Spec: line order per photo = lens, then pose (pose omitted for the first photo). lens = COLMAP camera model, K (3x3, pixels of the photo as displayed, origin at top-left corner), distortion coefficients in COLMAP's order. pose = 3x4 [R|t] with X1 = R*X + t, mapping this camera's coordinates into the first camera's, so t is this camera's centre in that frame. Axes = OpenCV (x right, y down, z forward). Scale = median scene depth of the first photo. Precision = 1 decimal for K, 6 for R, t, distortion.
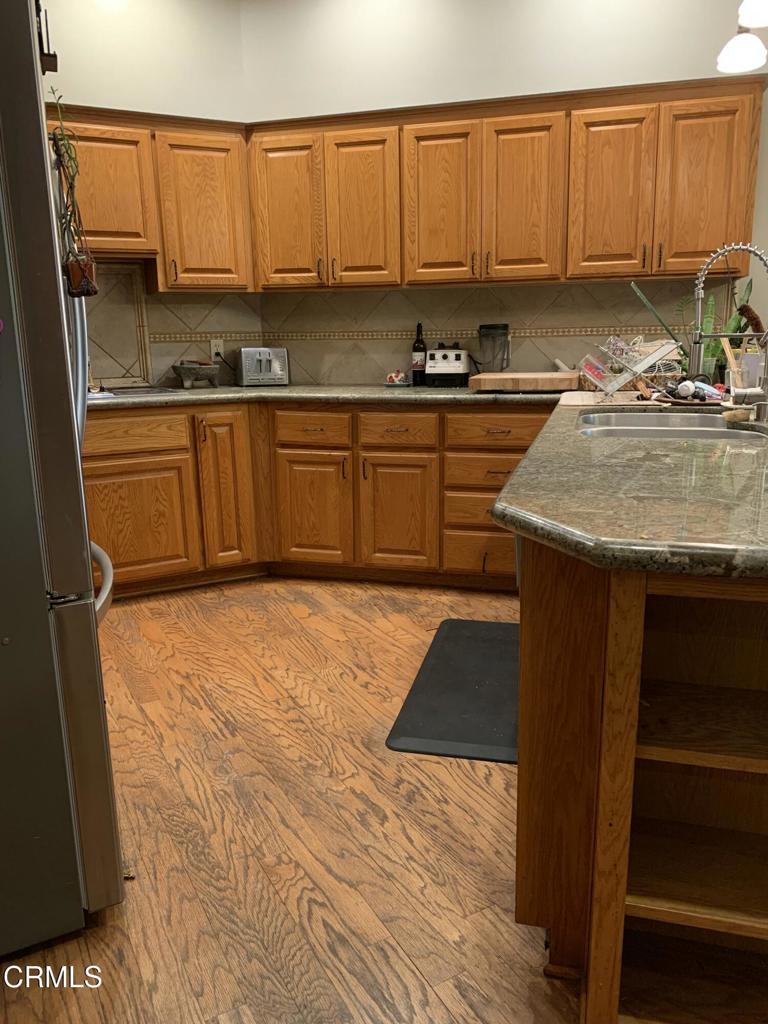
lens RADIAL K [[791.1, 0, 392.5], [0, 791.1, 511.5], [0, 0, 1]] dist [0.020944, -0.029604]
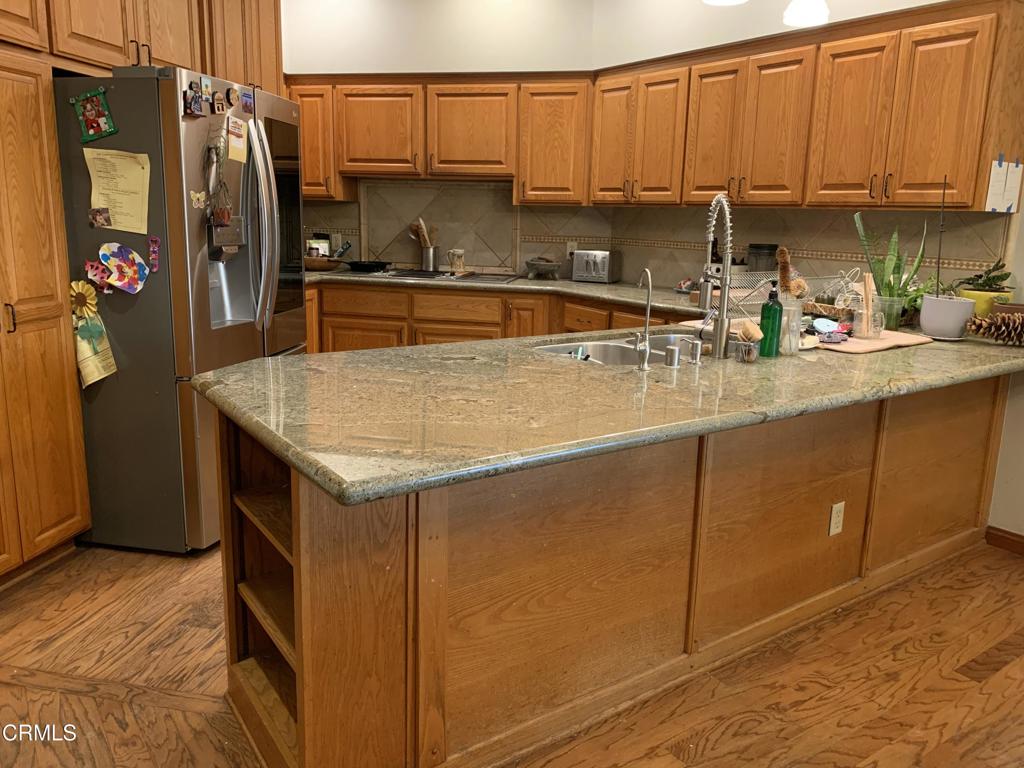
lens RADIAL K [[791.1, 0, 489.5], [0, 791.1, 384.4], [0, 0, 1]] dist [0.020944, -0.029604]
pose [[0.761600, 0.173358, -0.624430, 0.575869], [-0.180314, 0.982193, 0.052757, -0.048673], [0.622457, 0.072414, 0.779297, -0.026551]]
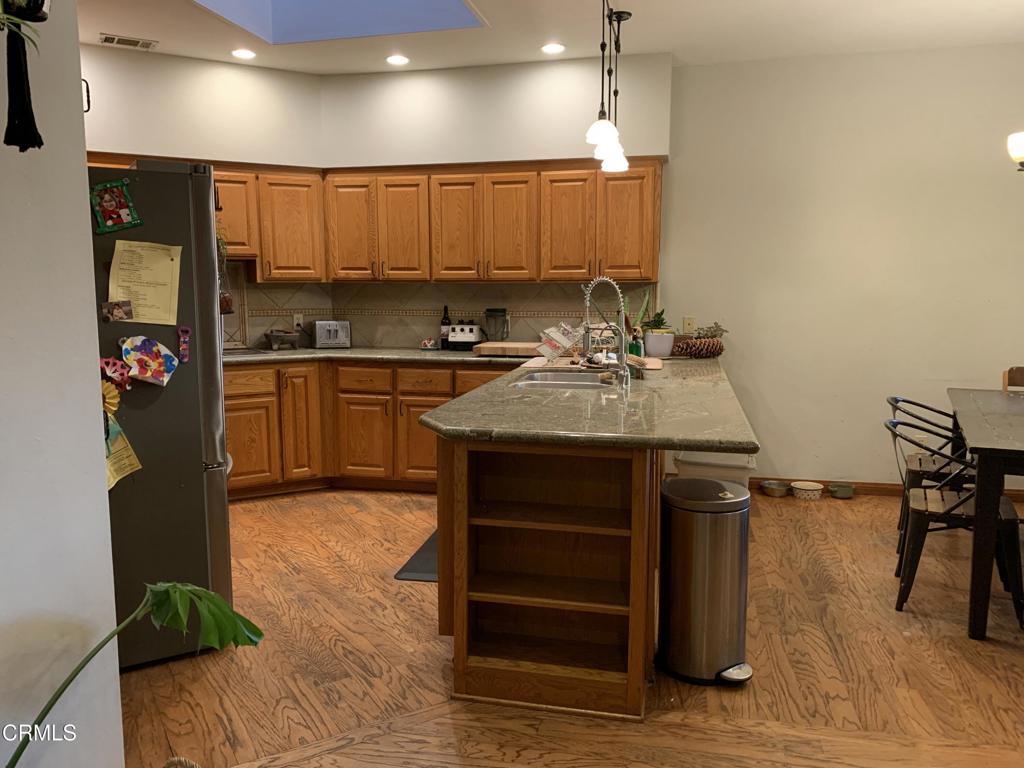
lens RADIAL K [[785.2, 0, 512.0], [0, 785.2, 384.0], [0, 0, 1]] dist [0.018176, -0.014846]
pose [[0.998836, 0.010559, 0.047058, 0.098630], [-0.005901, 0.995165, -0.098037, 0.038843], [-0.047866, 0.097645, 0.994070, -0.413552]]
